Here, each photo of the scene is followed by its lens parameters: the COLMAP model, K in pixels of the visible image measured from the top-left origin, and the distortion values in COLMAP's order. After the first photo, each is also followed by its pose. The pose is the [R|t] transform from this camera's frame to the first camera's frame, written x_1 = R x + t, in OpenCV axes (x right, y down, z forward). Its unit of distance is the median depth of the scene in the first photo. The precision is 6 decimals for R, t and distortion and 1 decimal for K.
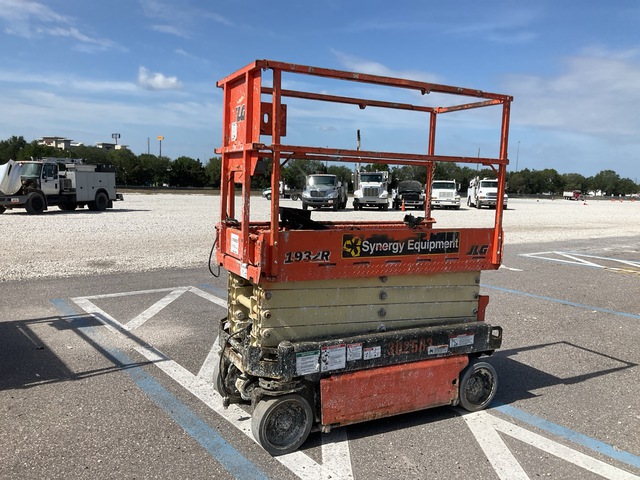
lens RADIAL K [[555.6, 0, 317.9], [0, 555.6, 240.3], [0, 0, 1]] dist [0.110953, -0.029402]
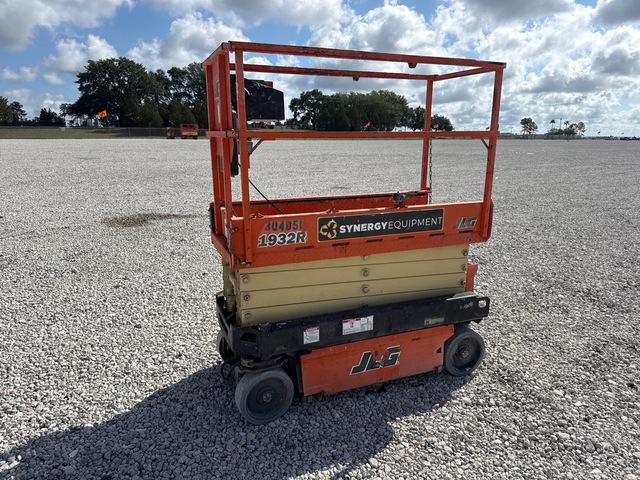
lens RADIAL K [[458.6, 0, 316.4], [0, 458.6, 228.0], [0, 0, 1]] dist [0.050460, 0.006362]
pose [[0.994118, -0.004539, -0.108211, 0.116833], [0.016552, 0.993752, 0.110380, -0.073165], [0.107033, -0.111521, 0.987981, 0.169409]]
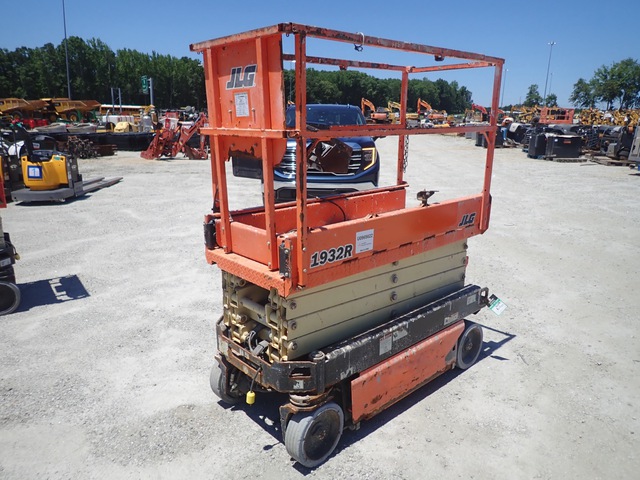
lens RADIAL K [[482.4, 0, 325.4], [0, 482.4, 238.2], [0, 0, 1]] dist [0.099995, 0.005994]
pose [[0.962850, -0.099075, 0.251205, -0.195883], [0.059355, 0.985161, 0.161044, -0.109605], [-0.263433, -0.140150, 0.954443, 0.242081]]
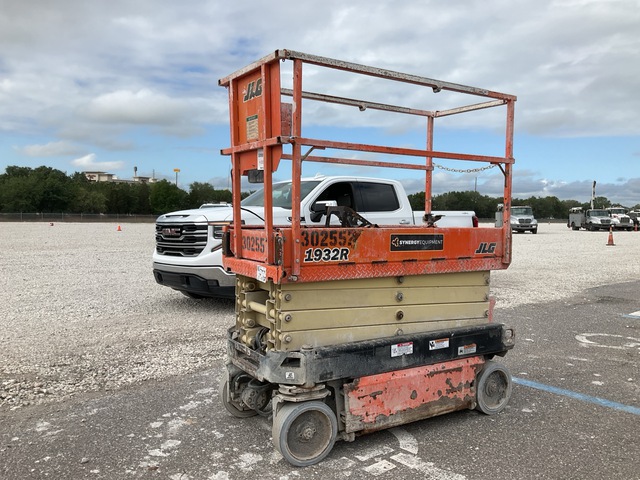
lens RADIAL K [[555.6, 0, 315.6], [0, 555.6, 243.8], [0, 0, 1]] dist [0.110953, -0.029402]
pose [[0.996106, -0.023799, 0.084891, -0.107303], [0.027785, 0.998551, -0.046089, 0.047025], [-0.083671, 0.048269, 0.995324, 0.038721]]
